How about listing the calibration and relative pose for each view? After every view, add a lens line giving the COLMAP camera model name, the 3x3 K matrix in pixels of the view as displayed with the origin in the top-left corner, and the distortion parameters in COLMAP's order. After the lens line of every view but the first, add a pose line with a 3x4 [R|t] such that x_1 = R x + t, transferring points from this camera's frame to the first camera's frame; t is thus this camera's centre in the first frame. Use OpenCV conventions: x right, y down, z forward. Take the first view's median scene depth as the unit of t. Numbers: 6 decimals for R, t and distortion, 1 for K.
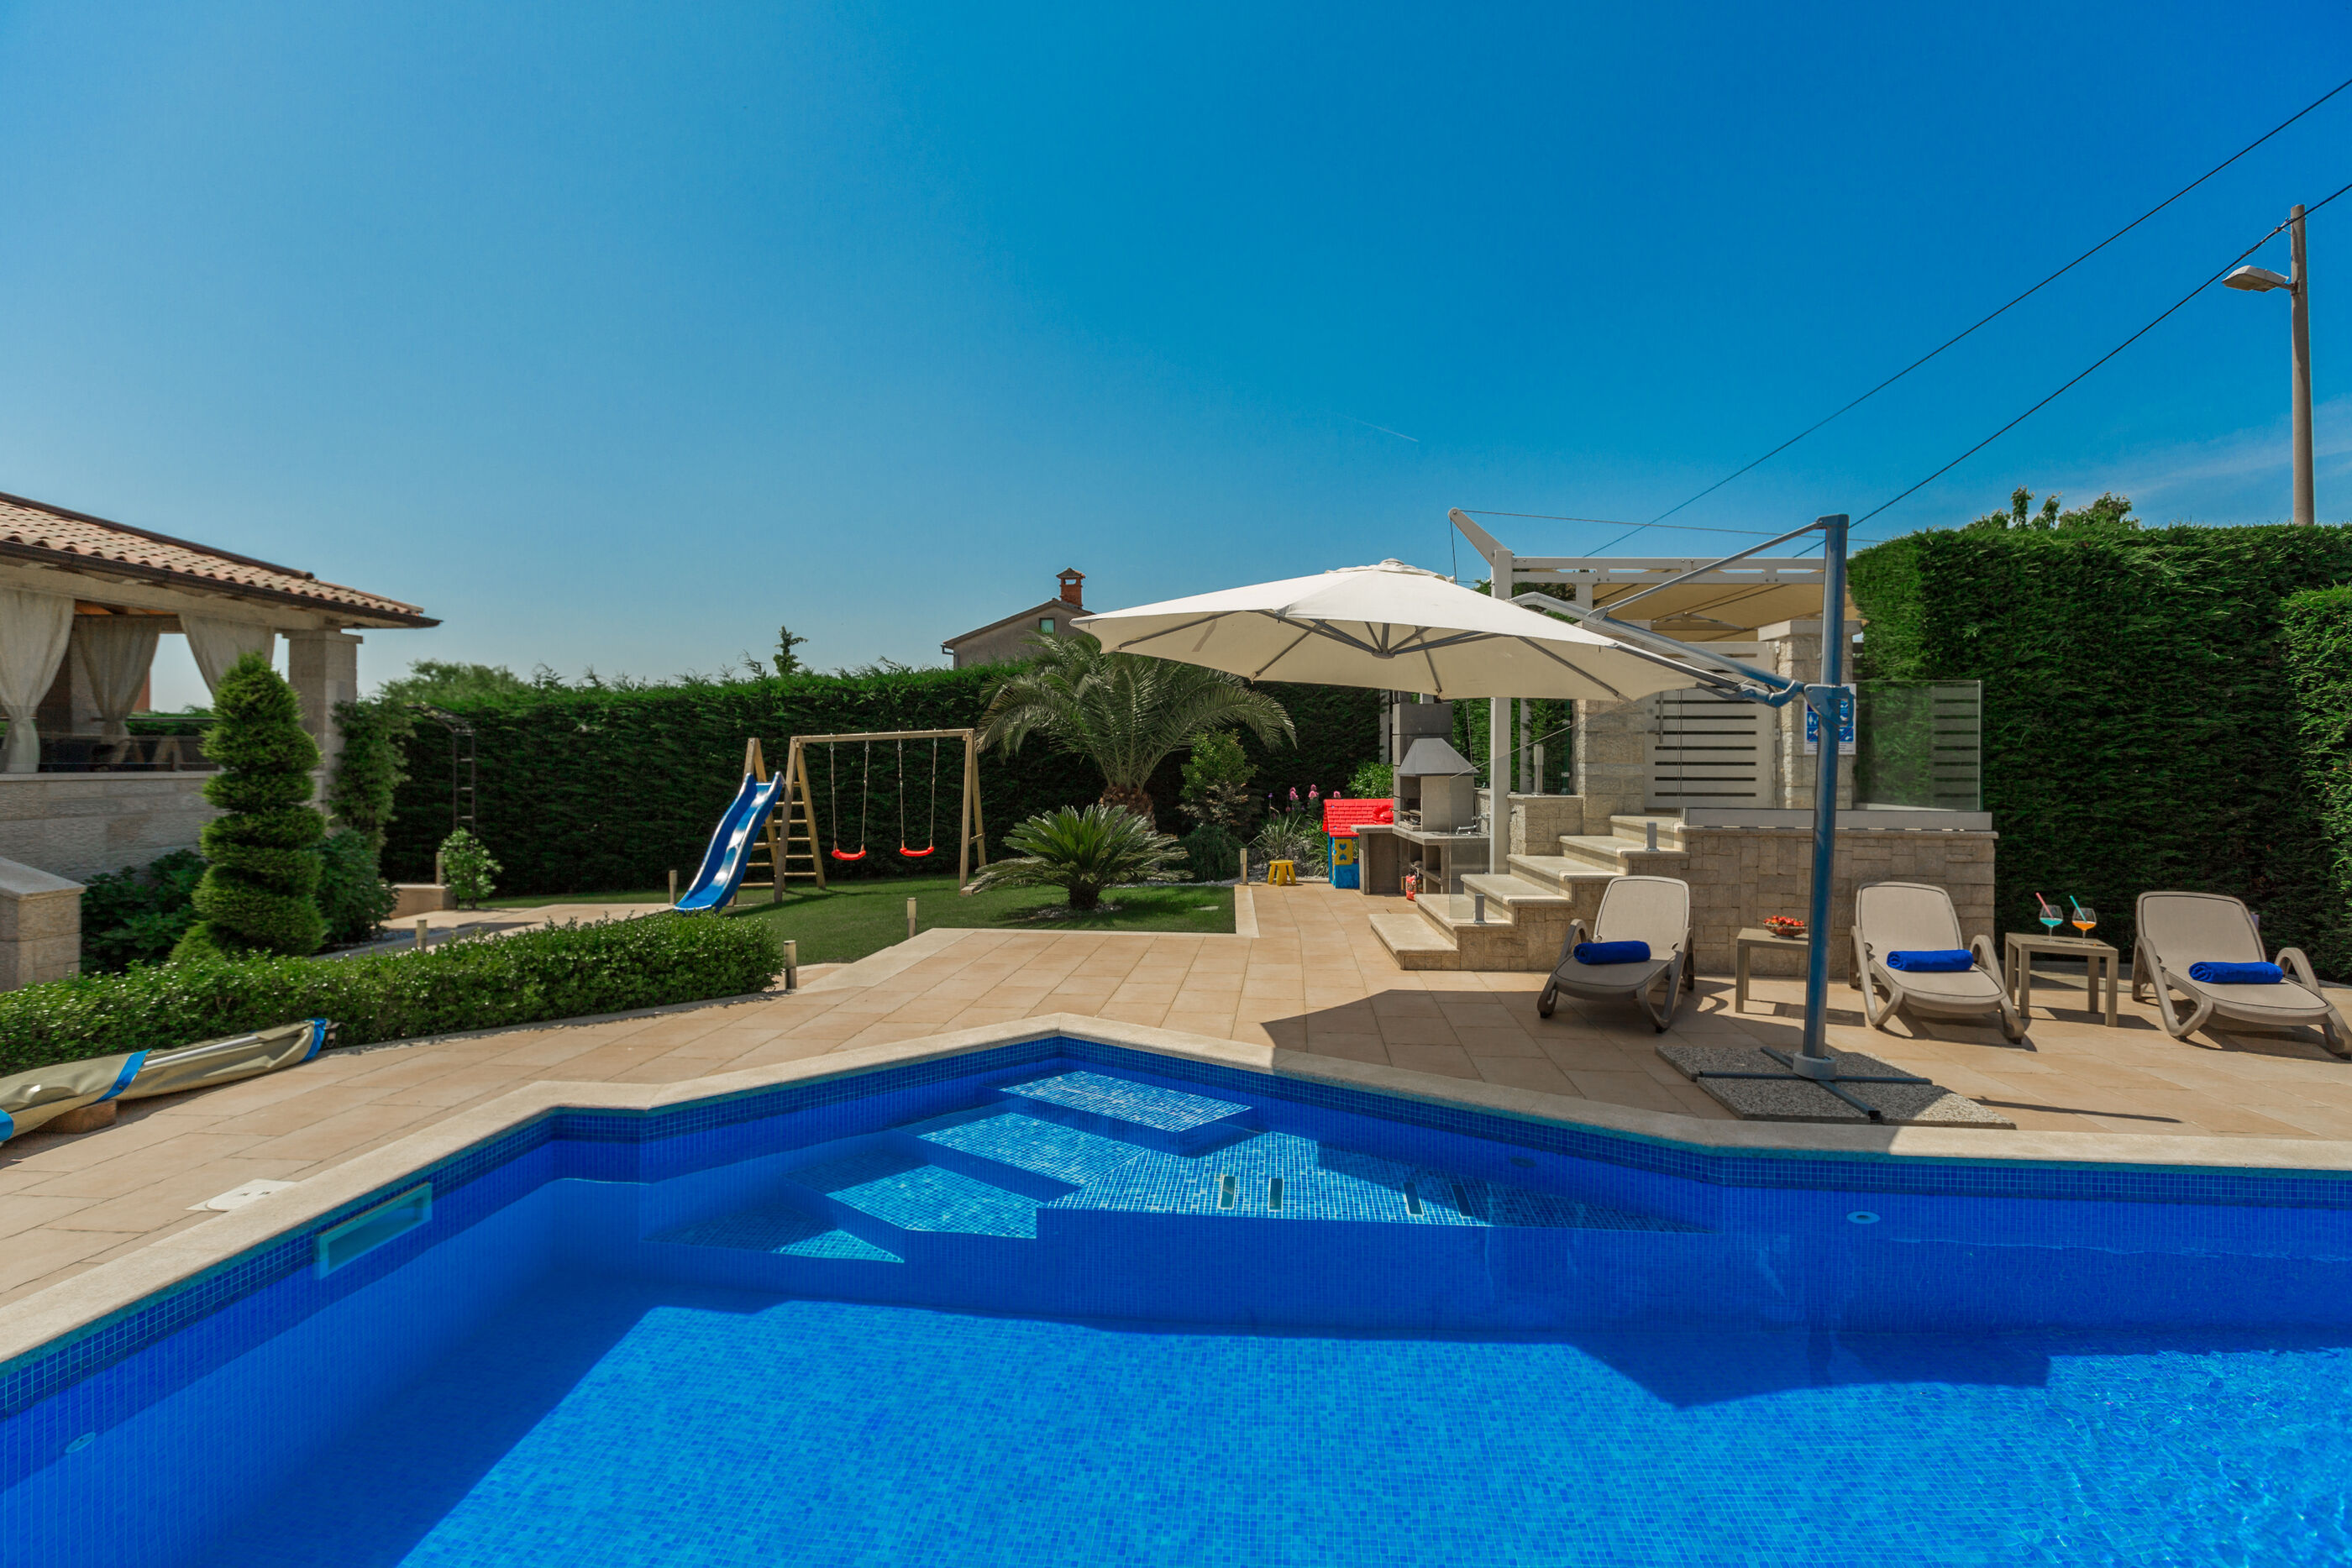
lens RADIAL K [[1044.9, 0, 1210.1], [0, 1044.9, 788.8], [0, 0, 1]] dist [-0.007102, 0.002778]
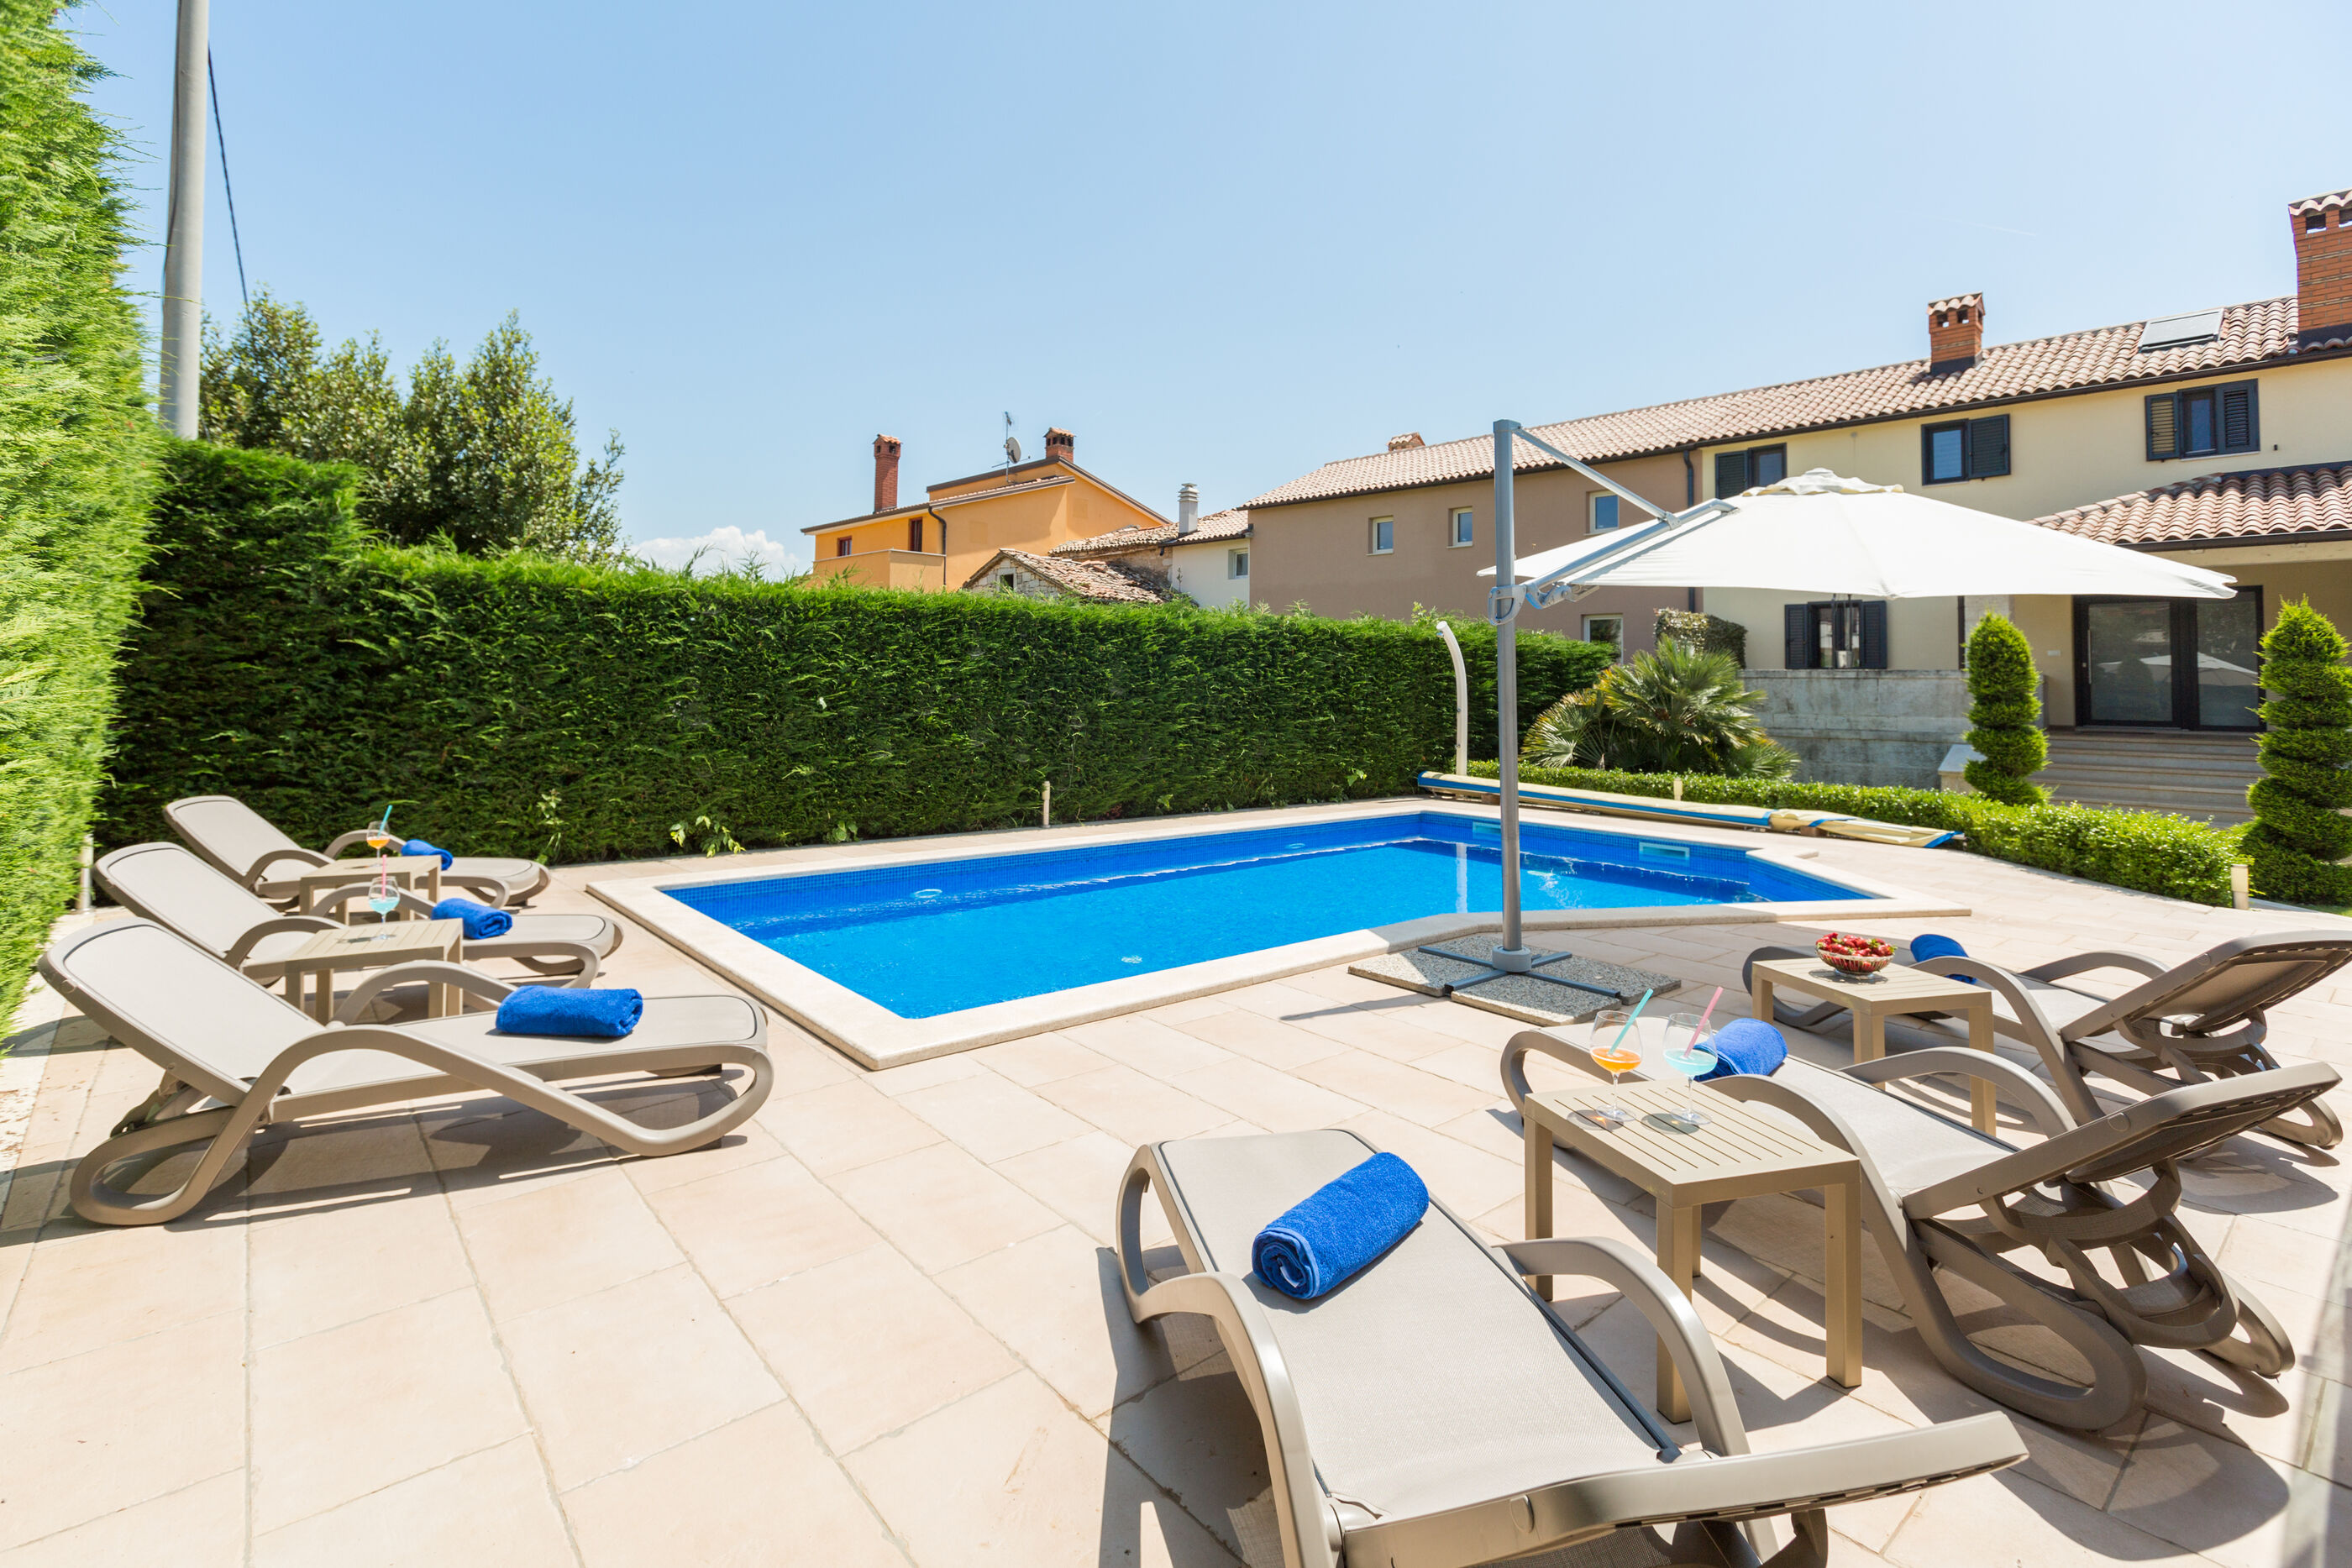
lens RADIAL K [[1091.1, 0, 1095.7], [0, 1091.1, 656.2], [0, 0, 1]] dist [0.003797, -0.002956]
pose [[-0.741915, -0.033989, -0.669632, 0.641141], [-0.034583, 0.999325, -0.012408, -0.001179], [0.669602, 0.013953, -0.742589, 0.602863]]
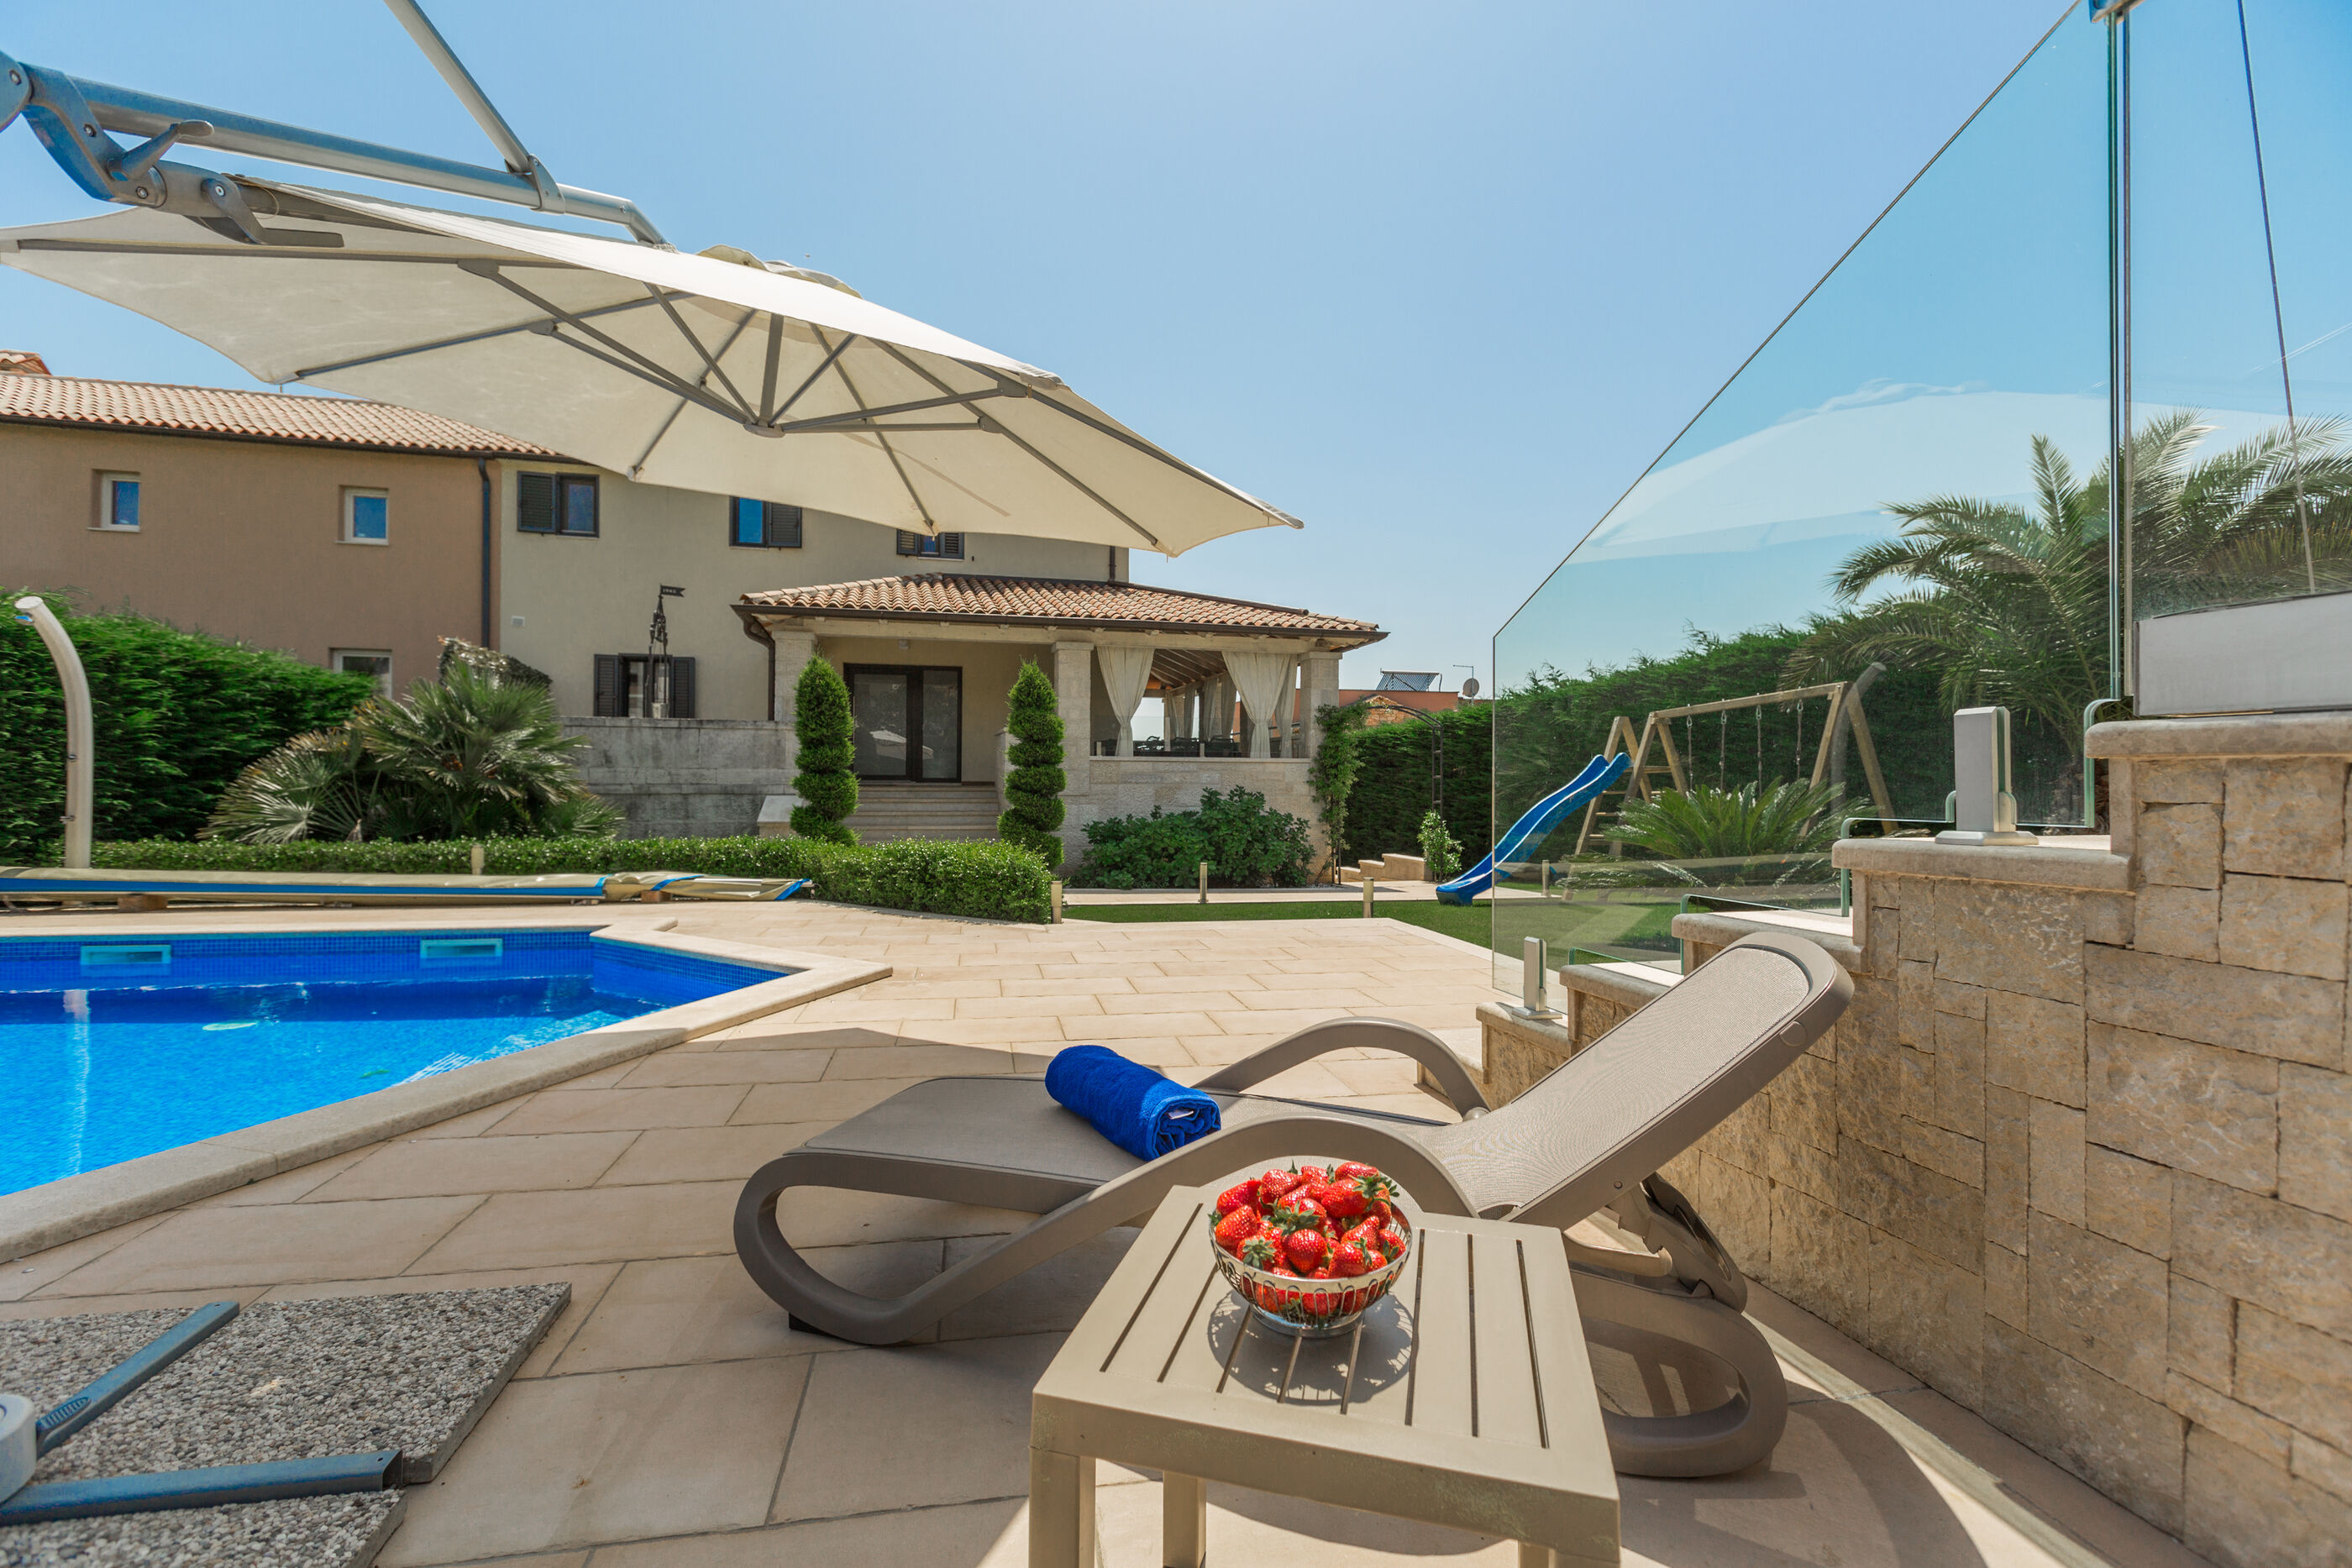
lens RADIAL K [[1044.9, 0, 1182.5], [0, 1044.9, 772.3], [0, 0, 1]] dist [-0.007102, 0.002778]
pose [[0.260831, -0.015132, -0.965266, 0.367313], [-0.028191, 0.999331, -0.023283, 0.034064], [0.964973, 0.033285, 0.260230, 0.490942]]
